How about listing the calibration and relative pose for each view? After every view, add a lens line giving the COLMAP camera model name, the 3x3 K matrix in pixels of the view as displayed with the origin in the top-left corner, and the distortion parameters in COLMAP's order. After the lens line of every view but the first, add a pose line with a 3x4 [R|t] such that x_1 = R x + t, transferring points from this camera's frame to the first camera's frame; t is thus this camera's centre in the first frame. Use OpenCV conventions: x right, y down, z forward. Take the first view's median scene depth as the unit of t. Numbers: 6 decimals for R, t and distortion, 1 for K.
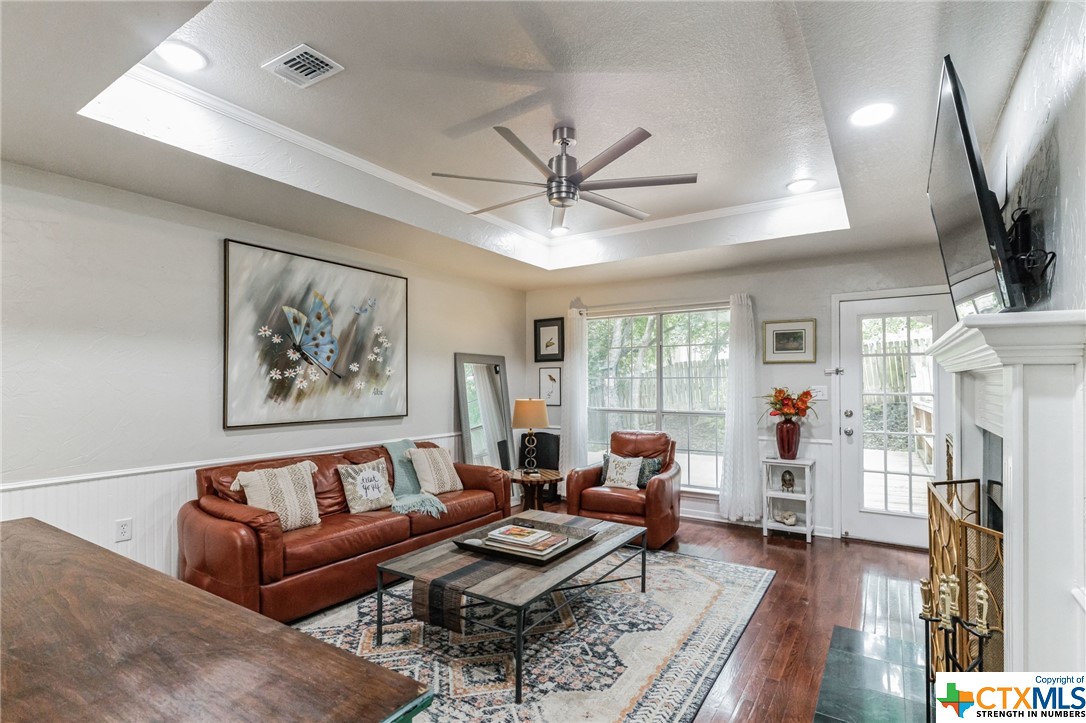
lens RADIAL K [[530.9, 0, 531.0], [0, 530.9, 376.9], [0, 0, 1]] dist [0.001039, 0.000341]
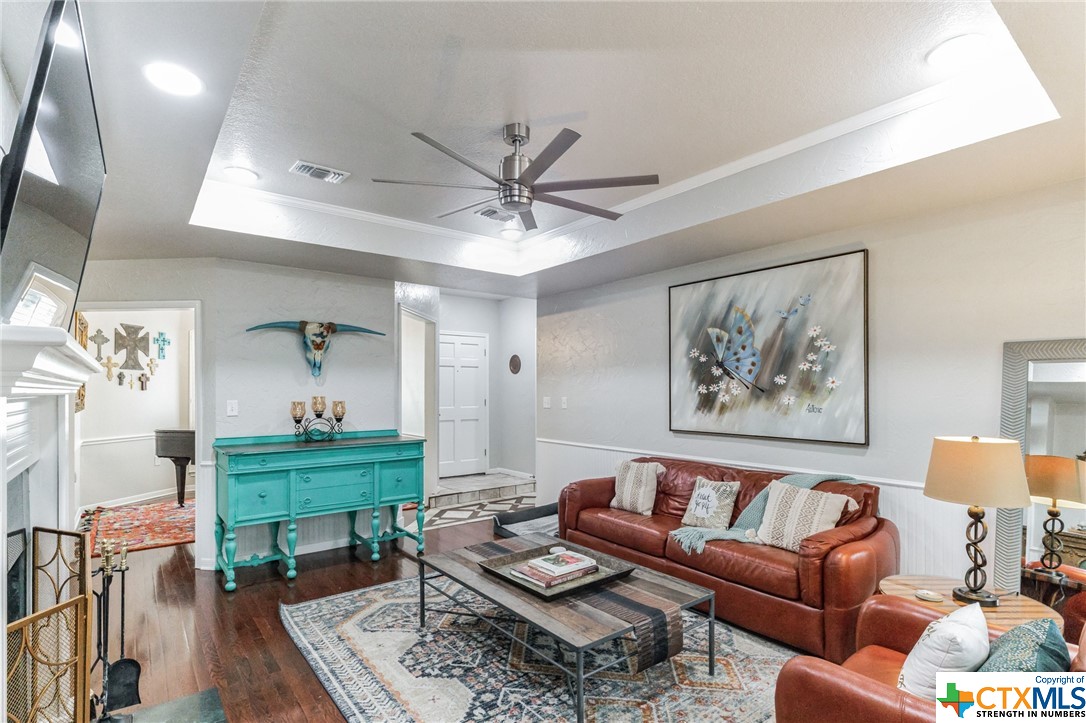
lens RADIAL K [[524.6, 0, 540.6], [0, 524.6, 384.9], [0, 0, 1]] dist [0.001785, 0.000387]
pose [[-0.305857, -0.007074, -0.952051, 0.666913], [0.014627, 0.999819, -0.012128, -0.004842], [0.951965, -0.017635, -0.305699, 0.954446]]
